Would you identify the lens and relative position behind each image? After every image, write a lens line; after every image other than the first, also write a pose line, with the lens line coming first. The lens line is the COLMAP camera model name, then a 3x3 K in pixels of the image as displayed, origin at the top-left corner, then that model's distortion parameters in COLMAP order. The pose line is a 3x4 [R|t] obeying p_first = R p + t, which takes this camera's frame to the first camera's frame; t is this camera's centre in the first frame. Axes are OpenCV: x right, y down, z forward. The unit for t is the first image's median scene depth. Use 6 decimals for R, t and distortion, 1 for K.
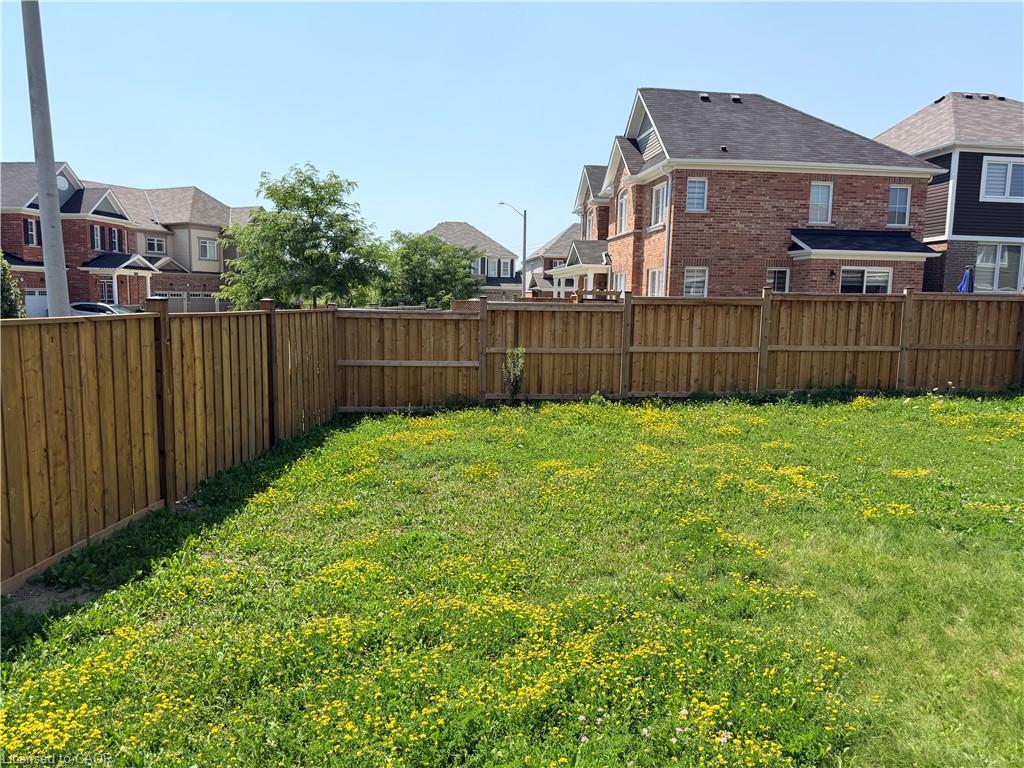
lens RADIAL K [[726.8, 0, 512.1], [0, 726.8, 384.2], [0, 0, 1]] dist [0.012445, -0.001150]
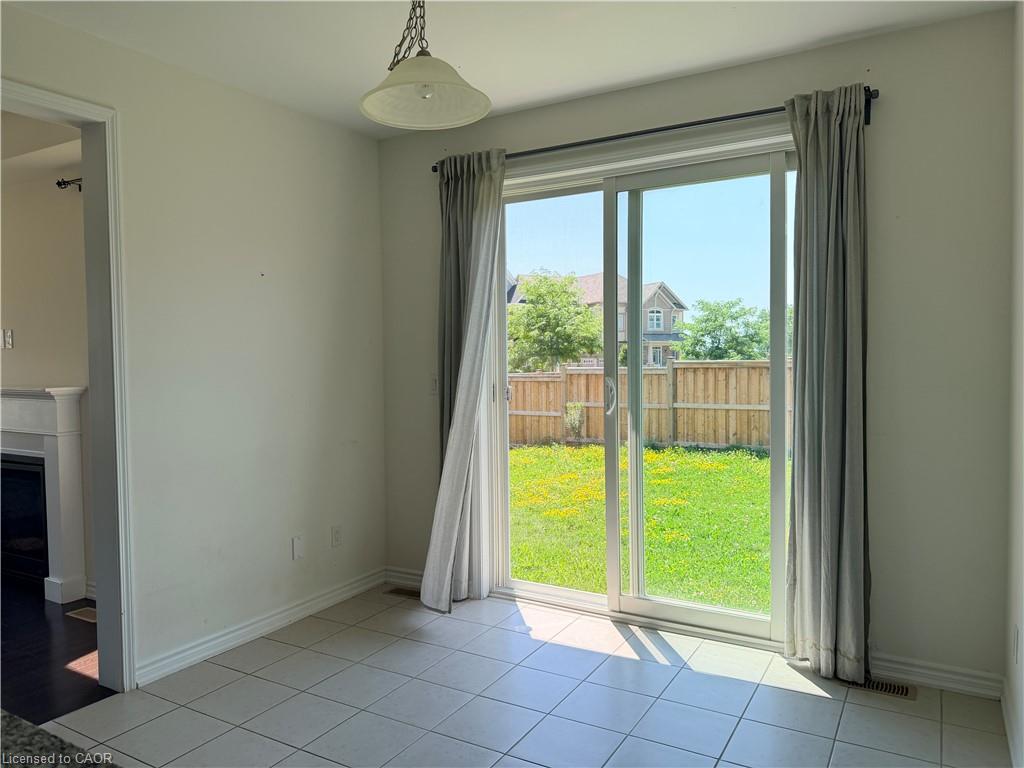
lens RADIAL K [[726.8, 0, 512.9], [0, 726.8, 384.5], [0, 0, 1]] dist [0.012445, -0.001150]
pose [[0.790532, 0.000414, -0.612421, 0.679284], [-0.051917, 0.996445, -0.066342, 0.010598], [0.610216, 0.084241, 0.787743, -0.101464]]
